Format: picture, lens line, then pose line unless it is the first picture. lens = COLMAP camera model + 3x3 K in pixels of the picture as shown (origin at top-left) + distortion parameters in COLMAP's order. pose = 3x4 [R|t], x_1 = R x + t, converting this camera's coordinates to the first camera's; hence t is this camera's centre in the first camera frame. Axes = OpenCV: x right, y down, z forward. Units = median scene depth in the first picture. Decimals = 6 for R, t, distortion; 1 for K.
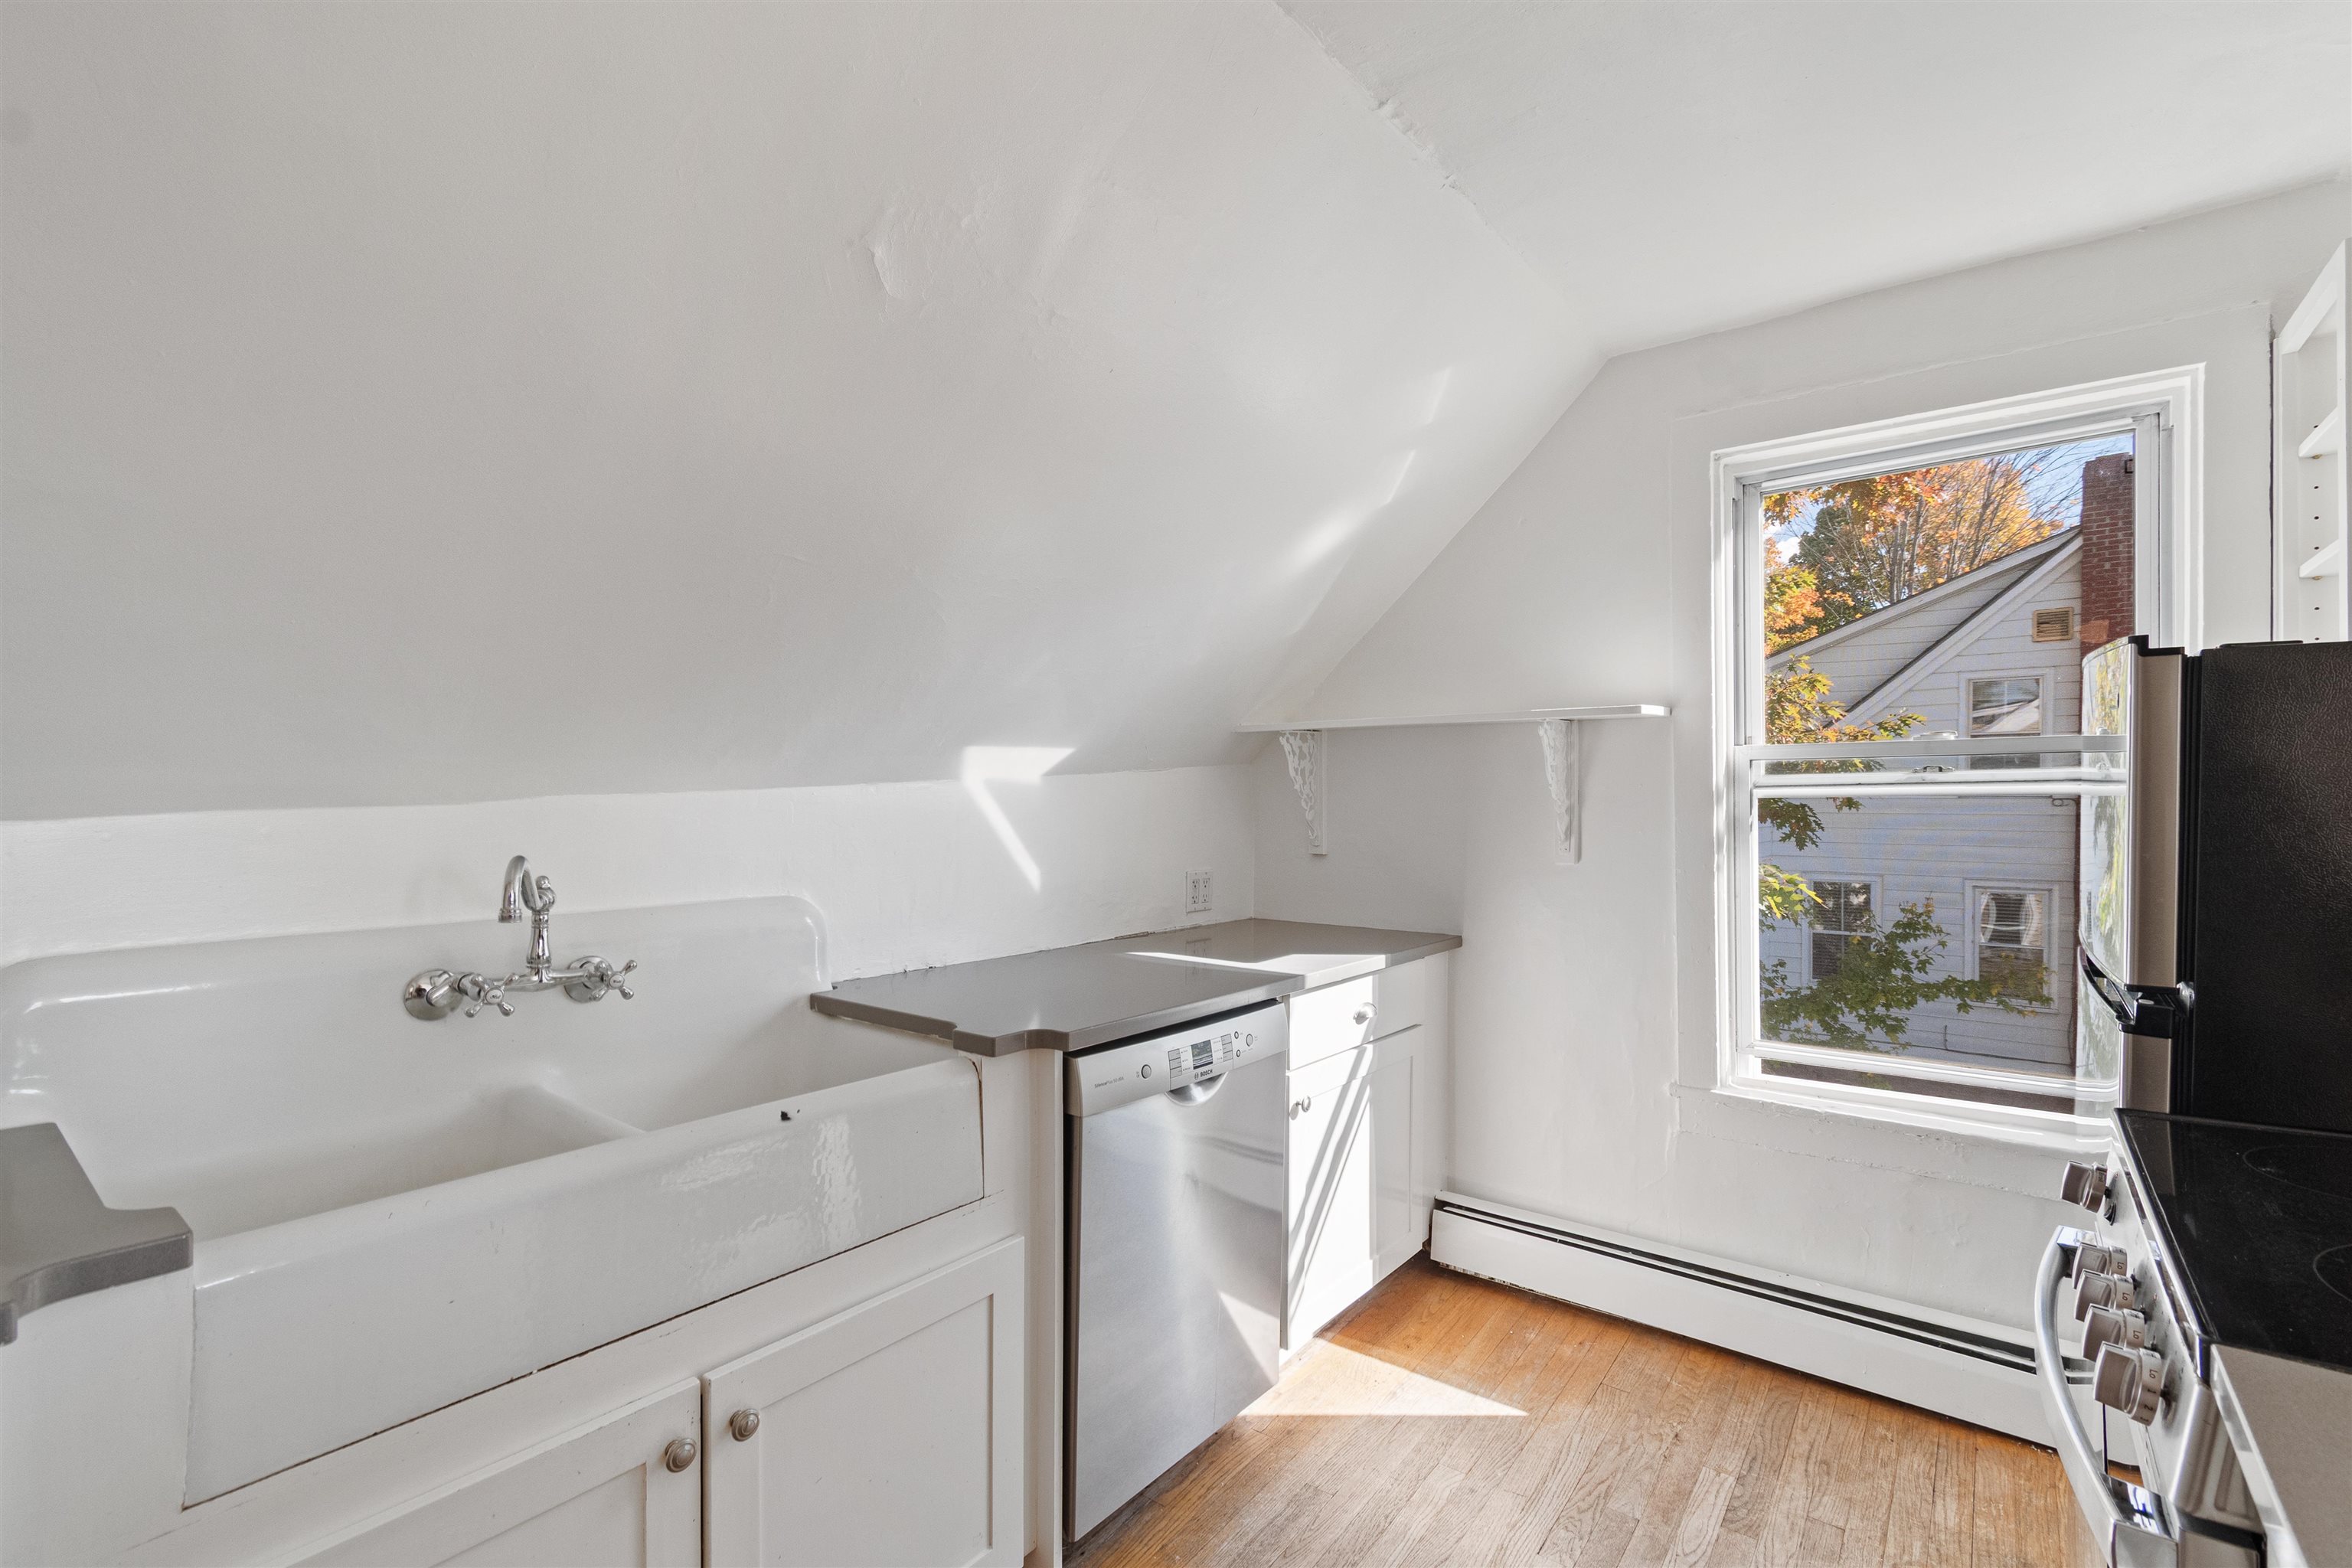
lens RADIAL K [[1045.3, 0, 1176.0], [0, 1045.3, 784.0], [0, 0, 1]] dist [0.000945, -0.000455]
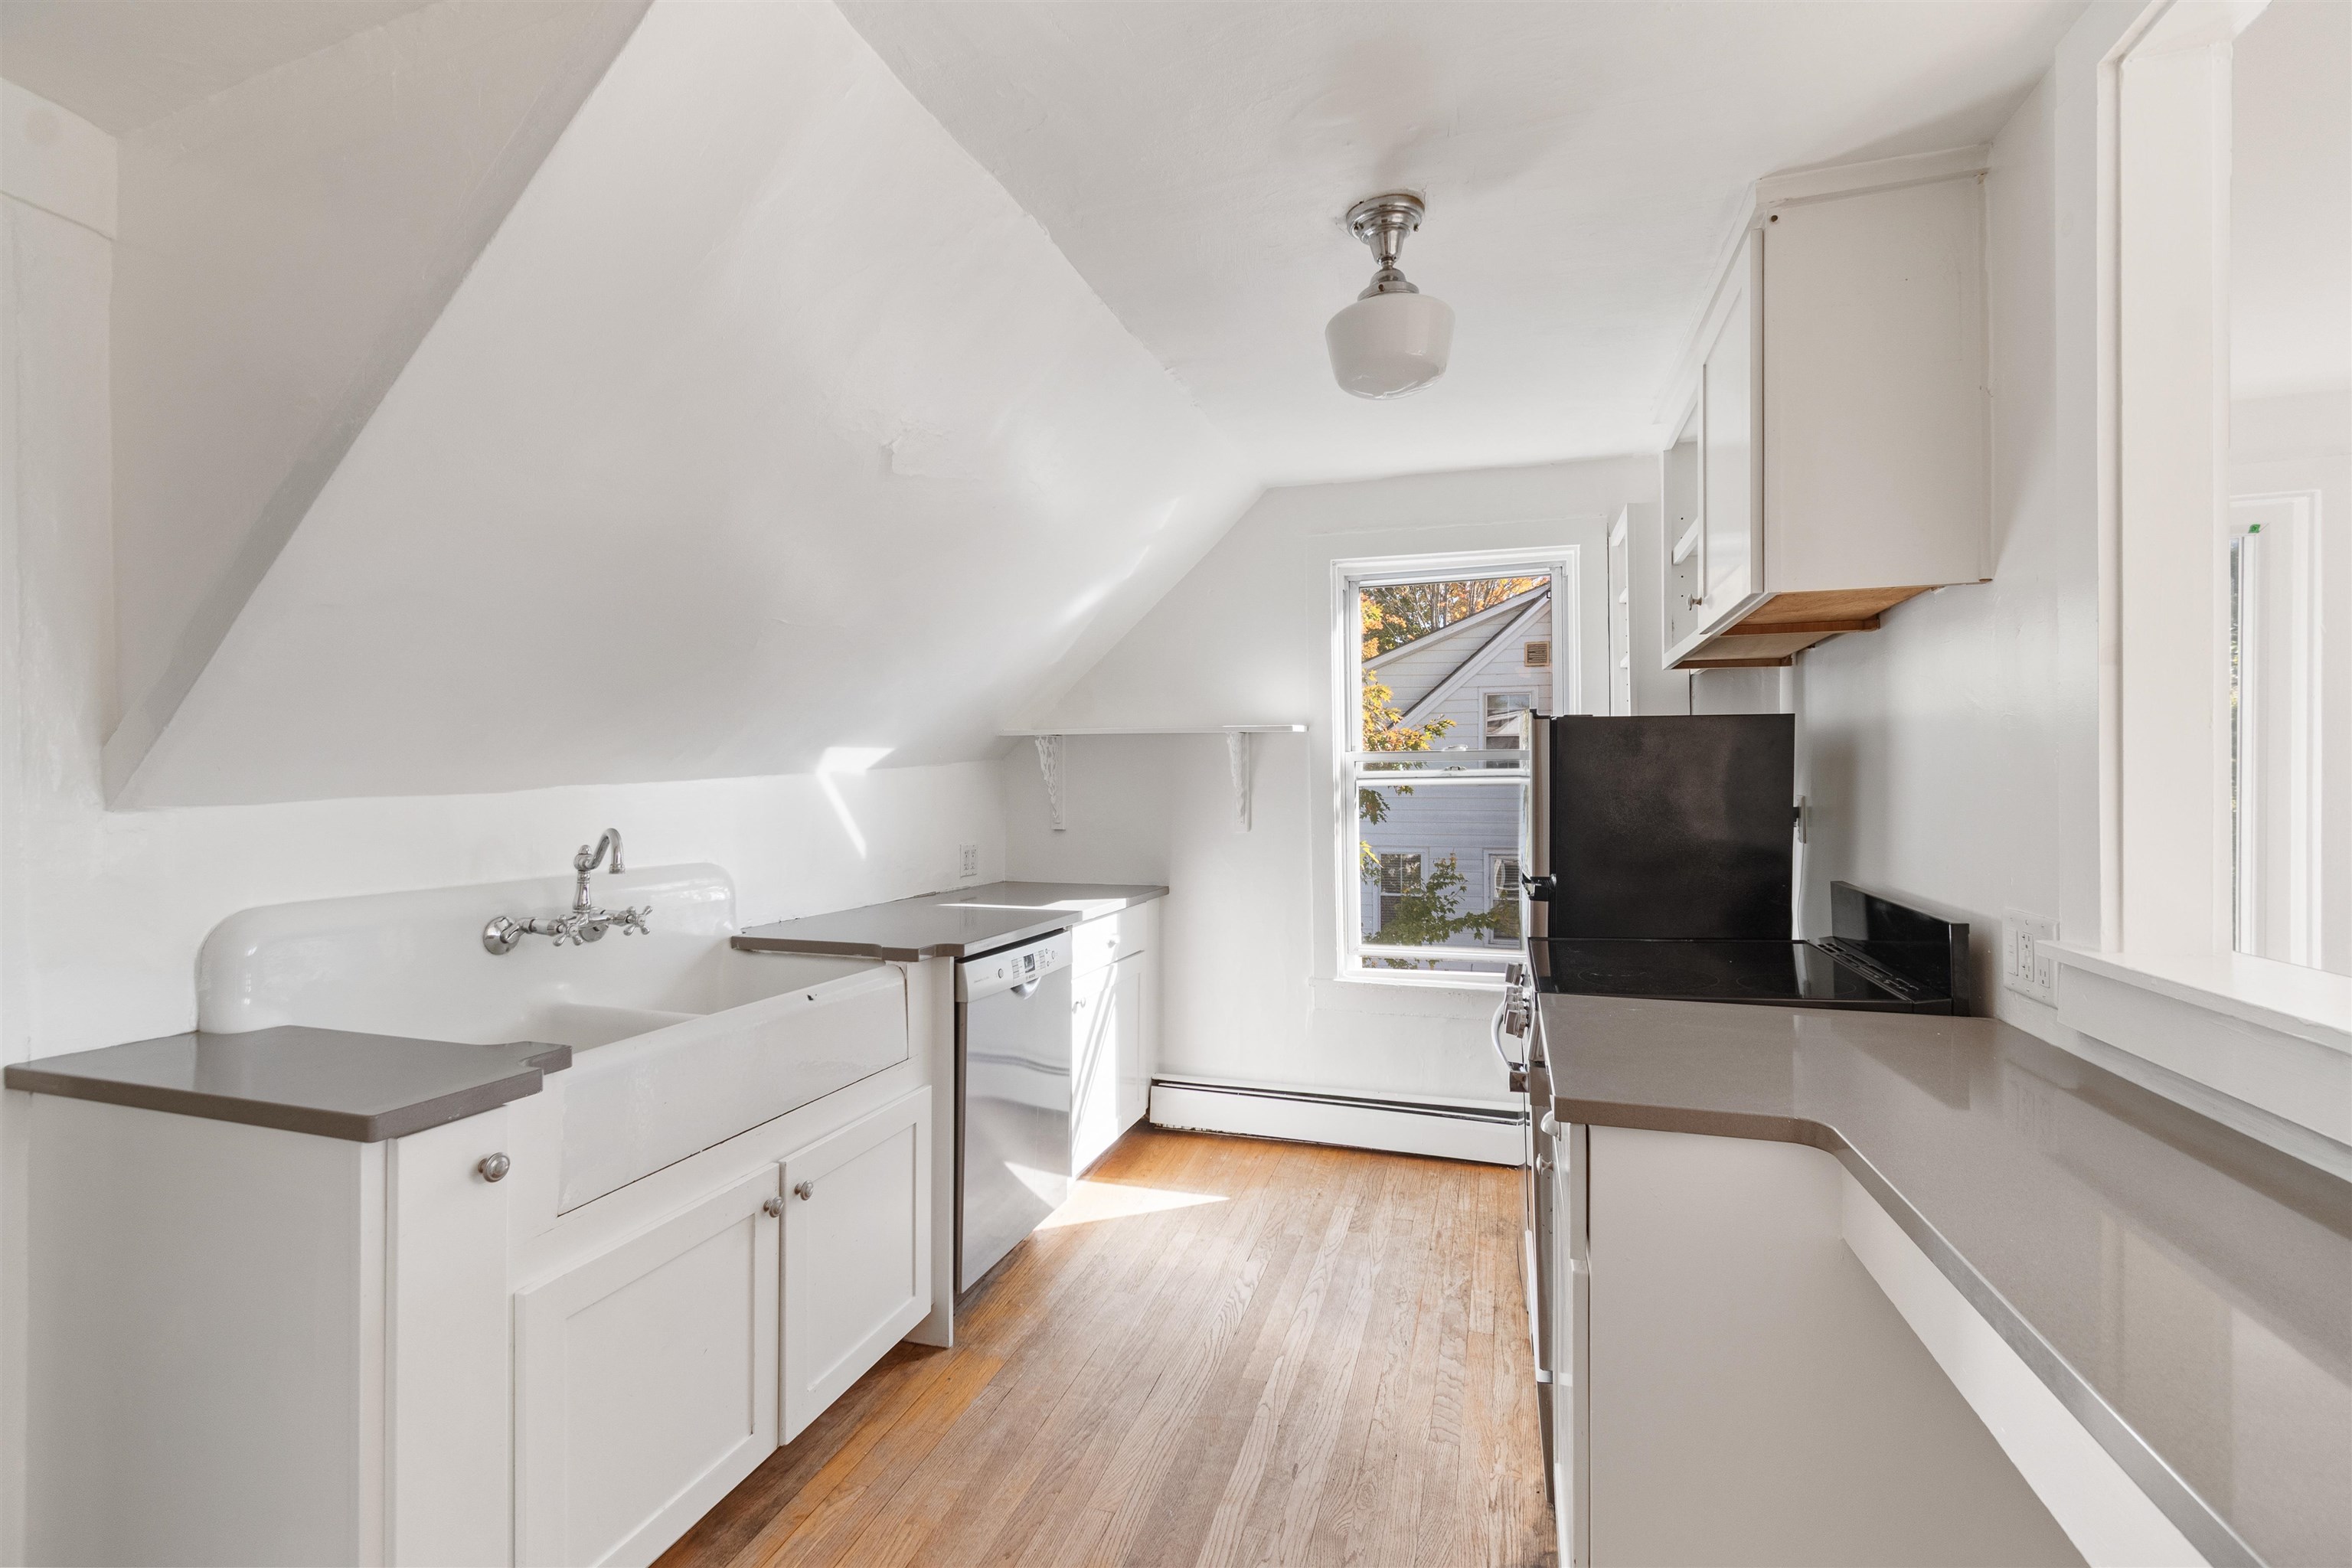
lens RADIAL K [[1034.3, 0, 1148.3], [0, 1034.3, 731.6], [0, 0, 1]] dist [-0.001838, -0.000209]
pose [[0.945667, 0.016331, 0.324727, -0.254945], [-0.003659, 0.999209, -0.039595, -0.006268], [-0.325117, 0.036255, 0.944979, -0.372260]]
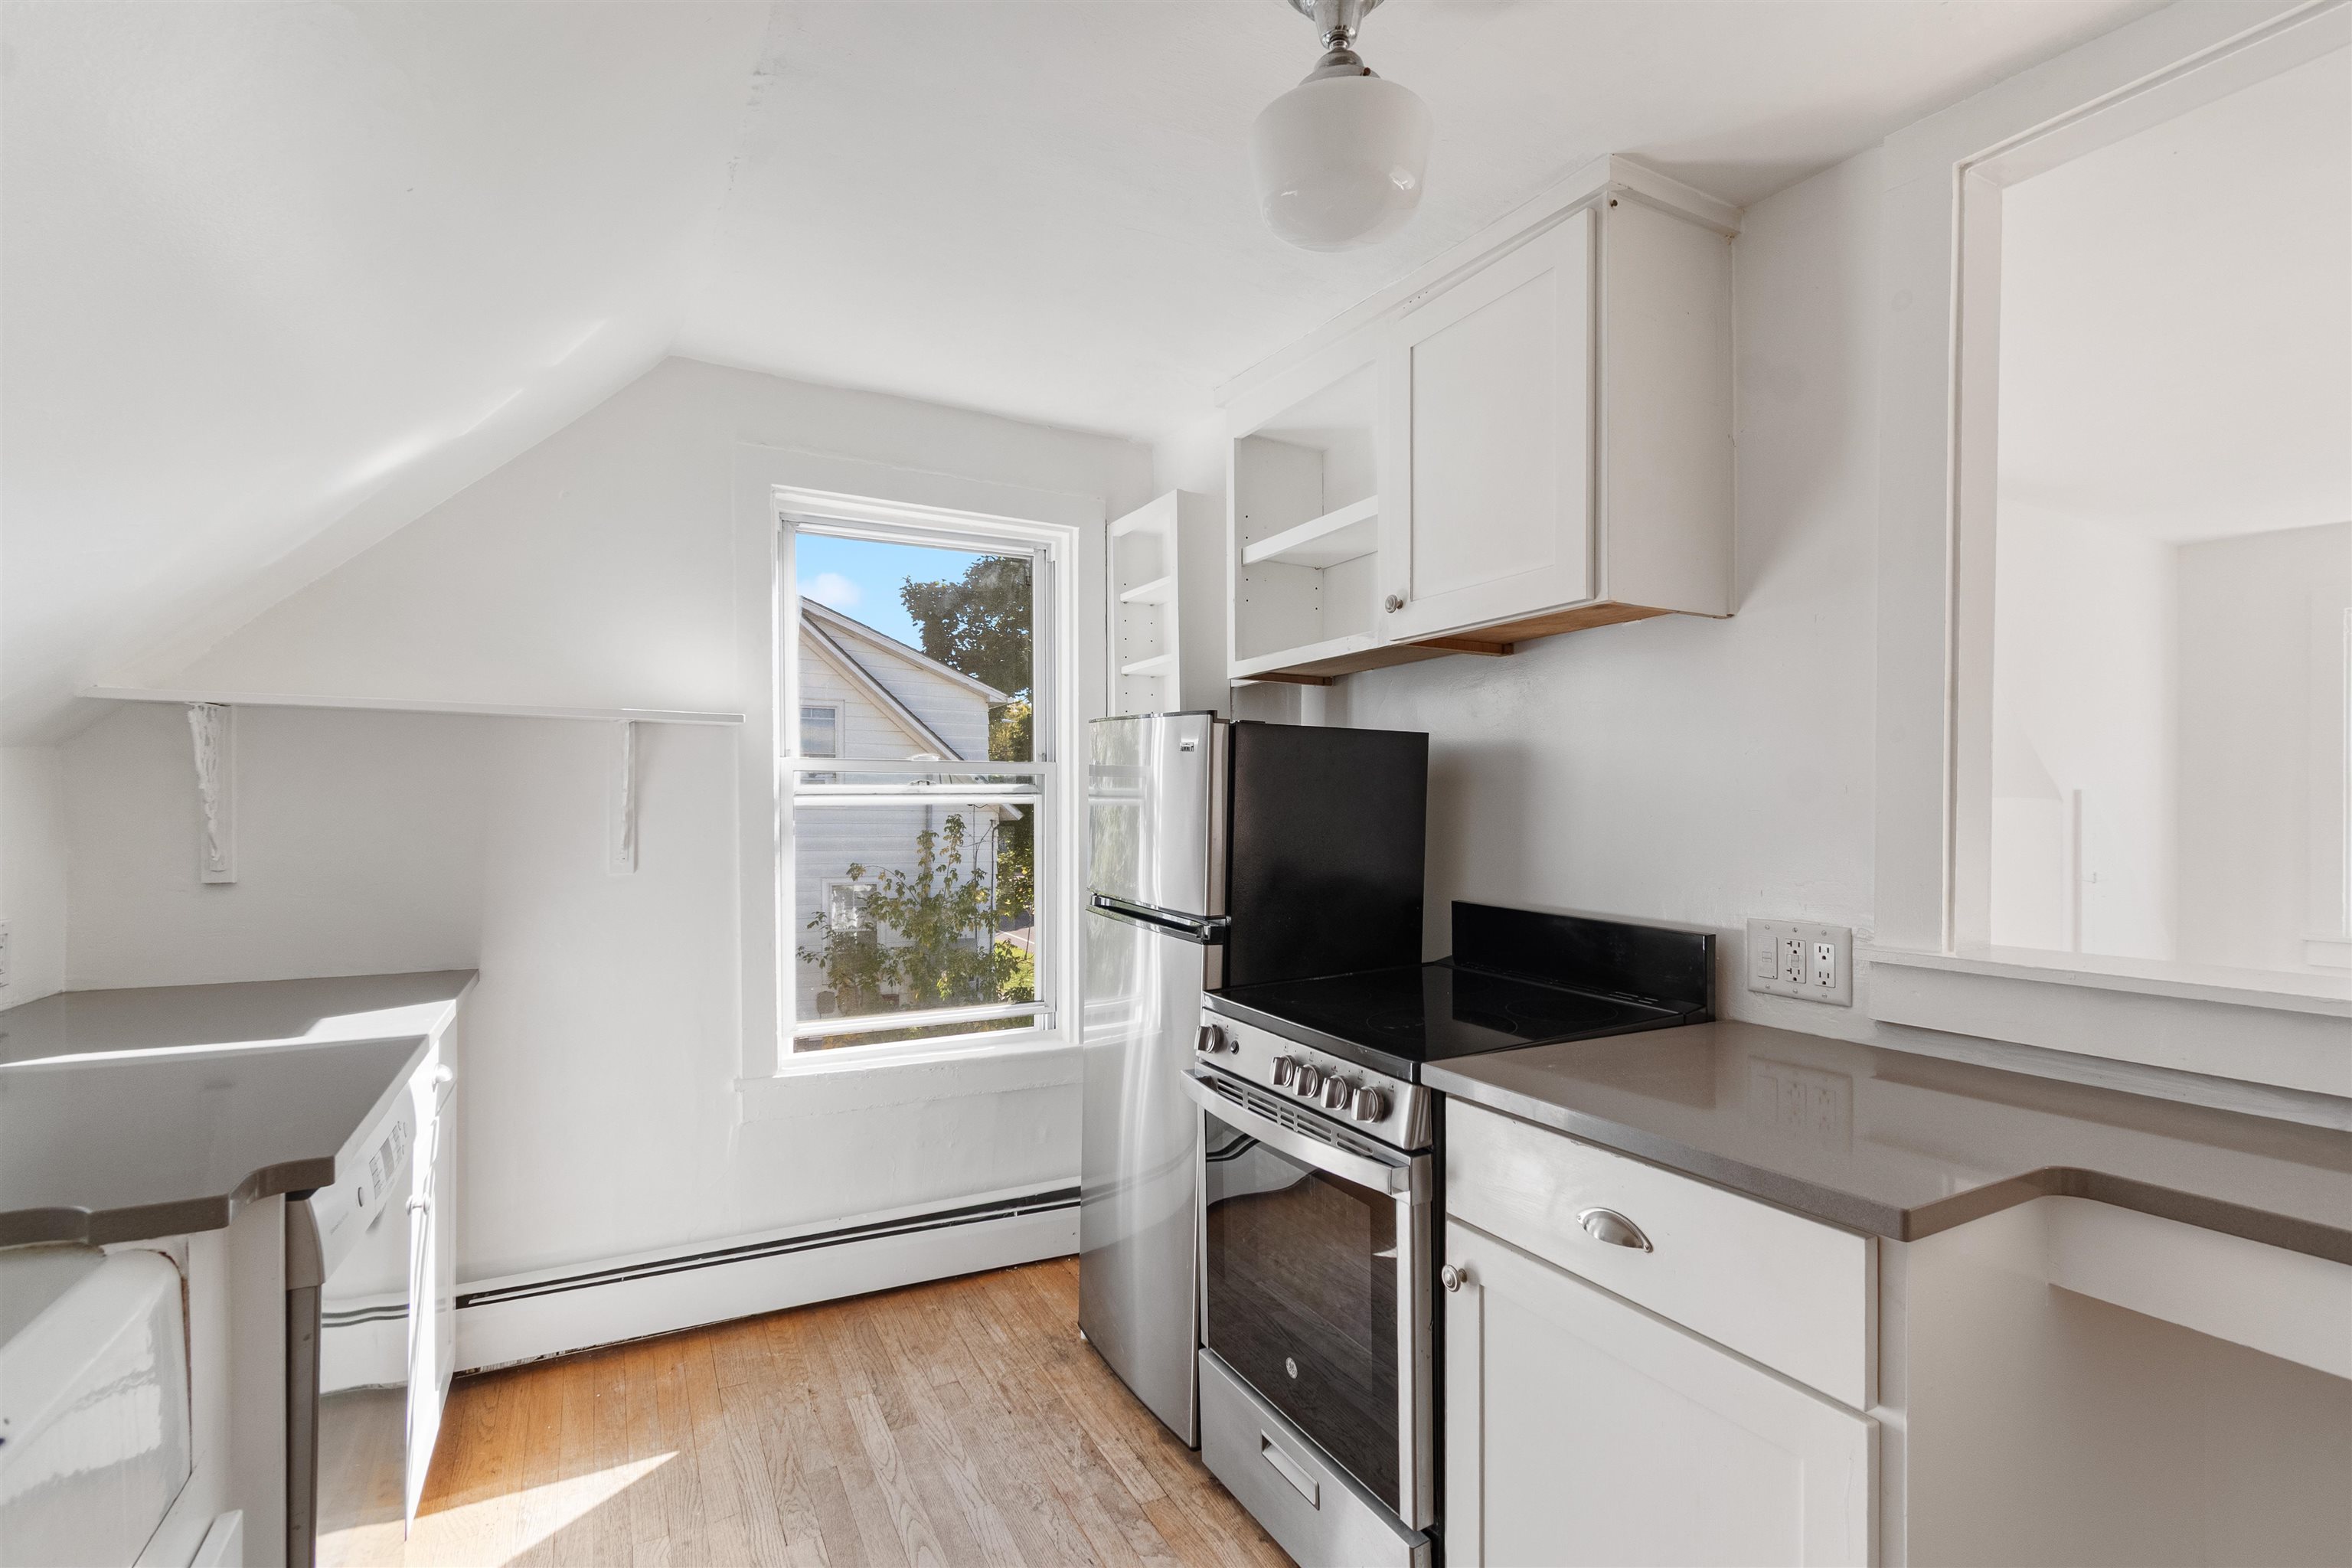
lens RADIAL K [[1105.0, 0, 1176.0], [0, 1105.0, 784.0], [0, 0, 1]] dist [0.003308, -0.000686]
pose [[0.399834, 0.023591, 0.916284, -0.402059], [-0.016375, 0.999693, -0.018593, 0.006793], [-0.916441, -0.007570, 0.400098, 0.179730]]
